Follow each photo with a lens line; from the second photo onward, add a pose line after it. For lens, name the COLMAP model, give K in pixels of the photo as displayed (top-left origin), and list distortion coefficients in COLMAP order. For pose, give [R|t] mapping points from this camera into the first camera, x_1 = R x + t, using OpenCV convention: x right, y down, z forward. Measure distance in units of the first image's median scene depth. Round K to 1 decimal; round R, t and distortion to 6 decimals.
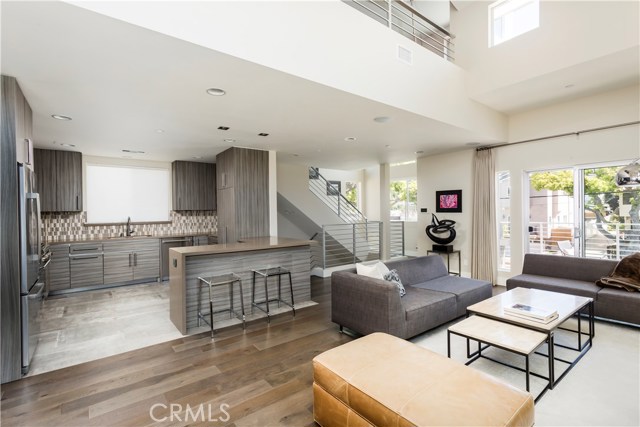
lens RADIAL K [[303.8, 0, 321.1], [0, 303.8, 214.5], [0, 0, 1]] dist [0.003656, -0.000355]
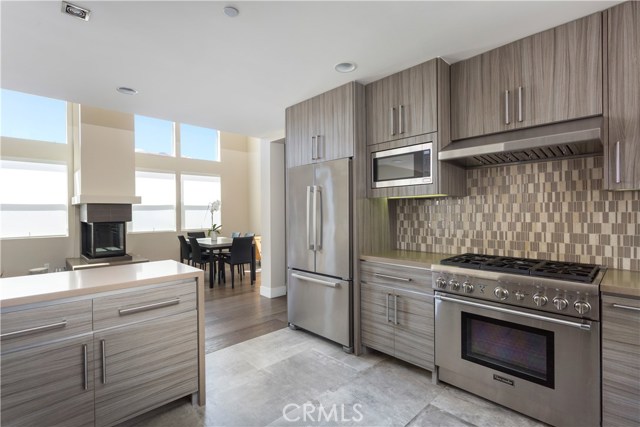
lens RADIAL K [[303.8, 0, 319.0], [0, 303.8, 213.8], [0, 0, 1]] dist [0.003656, -0.000355]
pose [[-0.994171, 0.014481, -0.106841, -0.650273], [0.012999, 0.999810, 0.014554, 0.009813], [0.107031, 0.013080, -0.994170, 1.562246]]
